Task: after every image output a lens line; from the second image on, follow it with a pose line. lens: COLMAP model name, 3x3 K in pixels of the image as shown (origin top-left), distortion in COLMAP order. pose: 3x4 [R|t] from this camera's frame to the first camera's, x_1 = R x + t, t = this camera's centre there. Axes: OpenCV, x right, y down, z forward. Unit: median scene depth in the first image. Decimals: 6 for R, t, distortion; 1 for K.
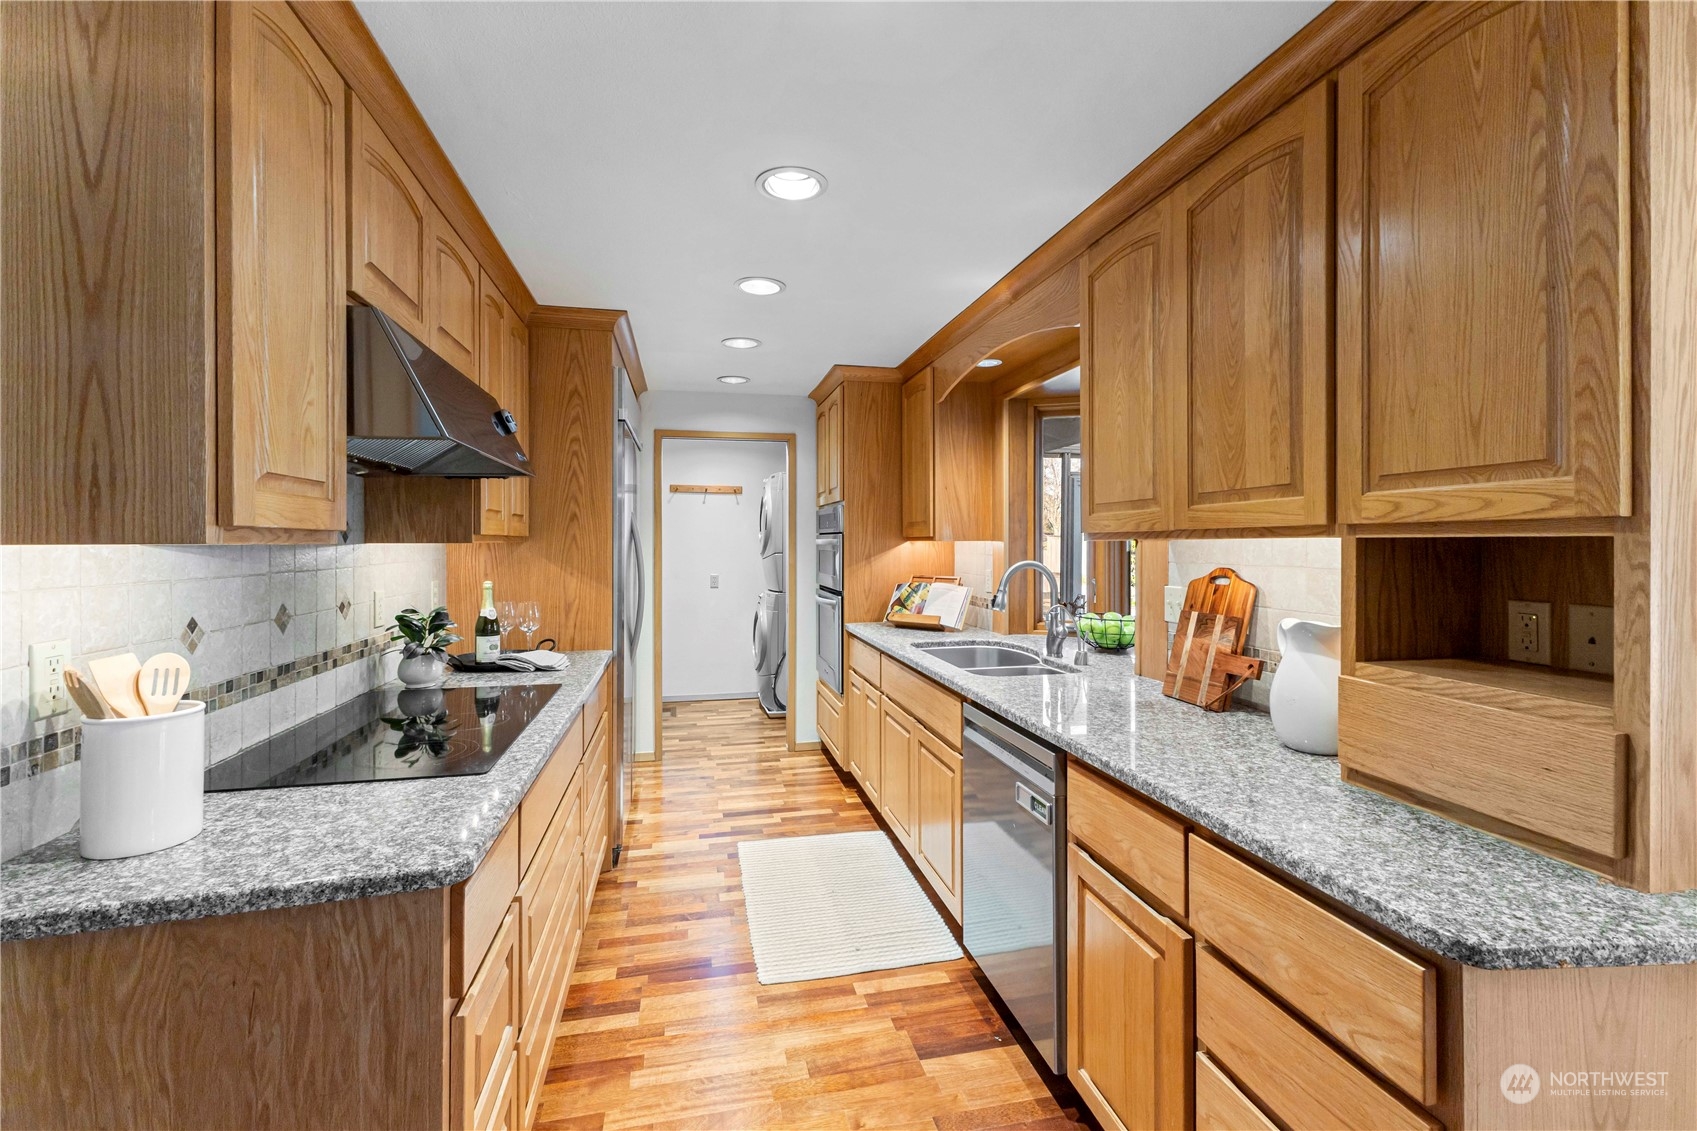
lens RADIAL K [[728.1, 0, 852.3], [0, 728.1, 541.2], [0, 0, 1]] dist [0.007585, -0.000372]
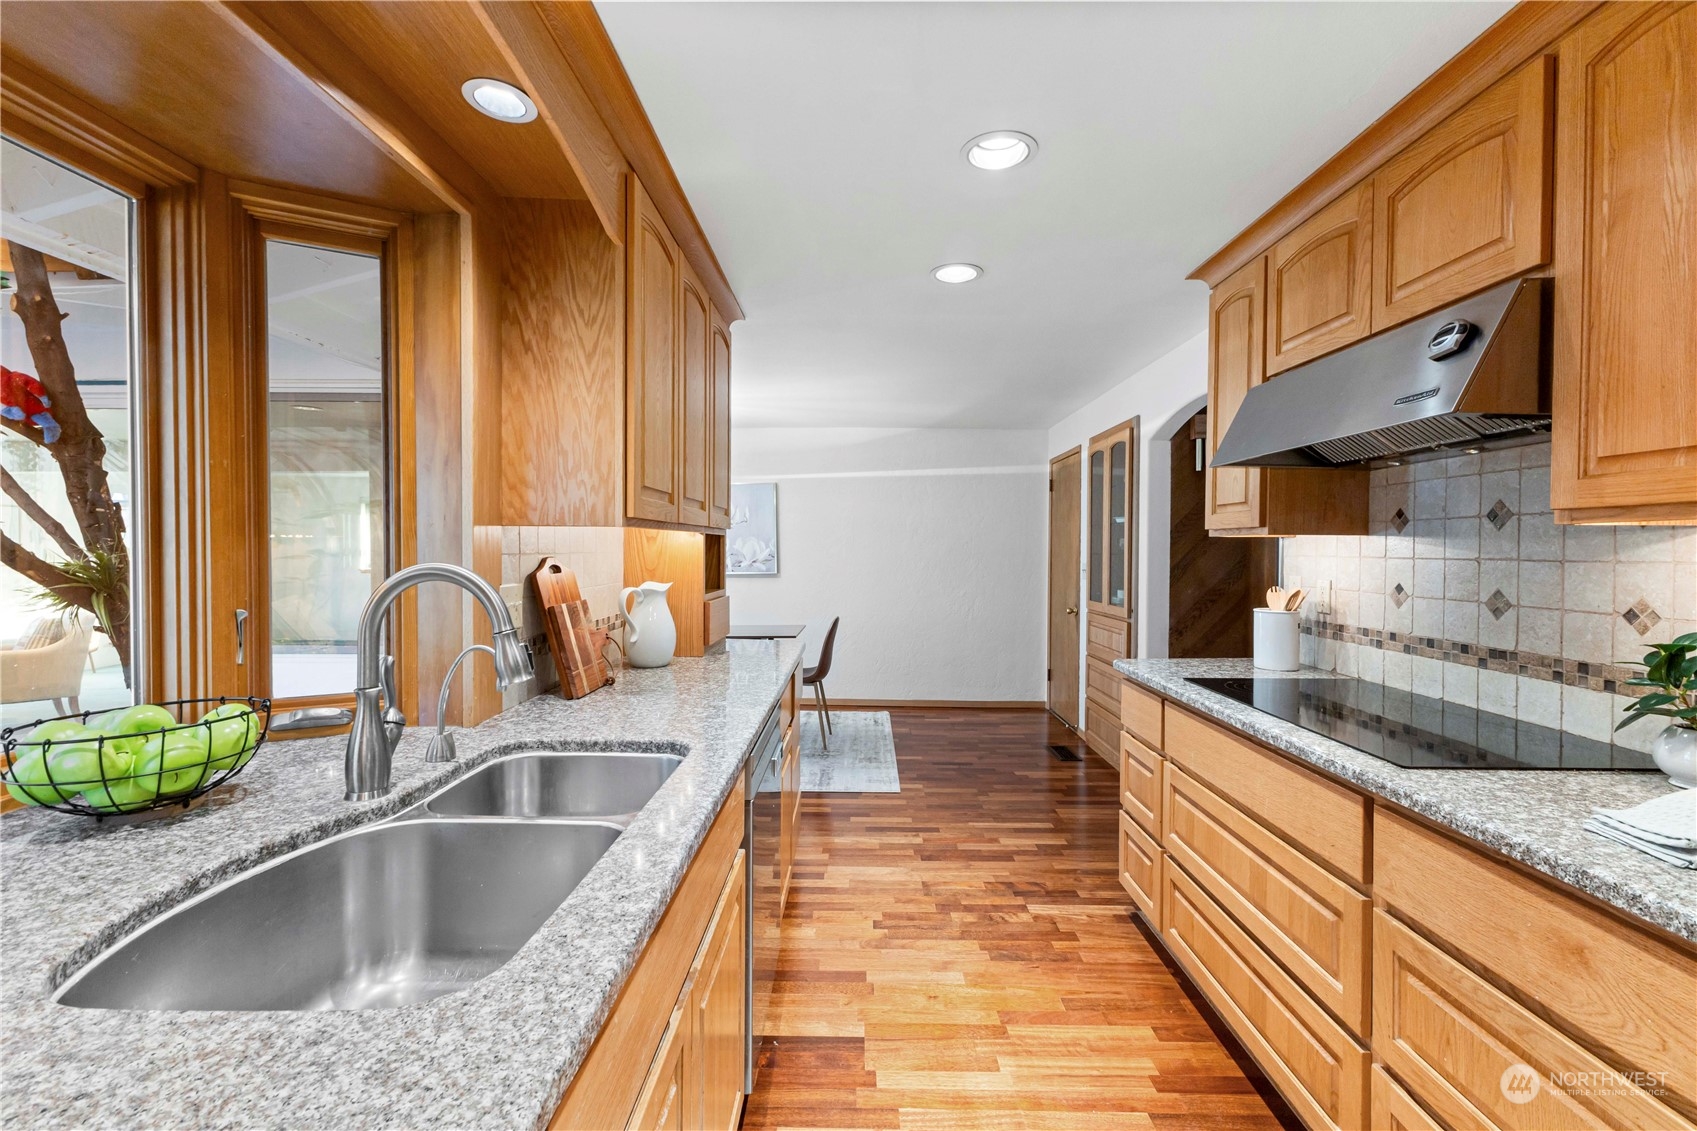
lens RADIAL K [[728.1, 0, 854.2], [0, 728.1, 558.7], [0, 0, 1]] dist [0.007585, -0.000372]
pose [[-0.973993, -0.009076, 0.226398, -0.062290], [-0.006822, 0.999919, 0.010735, 0.017636], [-0.226477, 0.008911, -0.973976, 1.056368]]
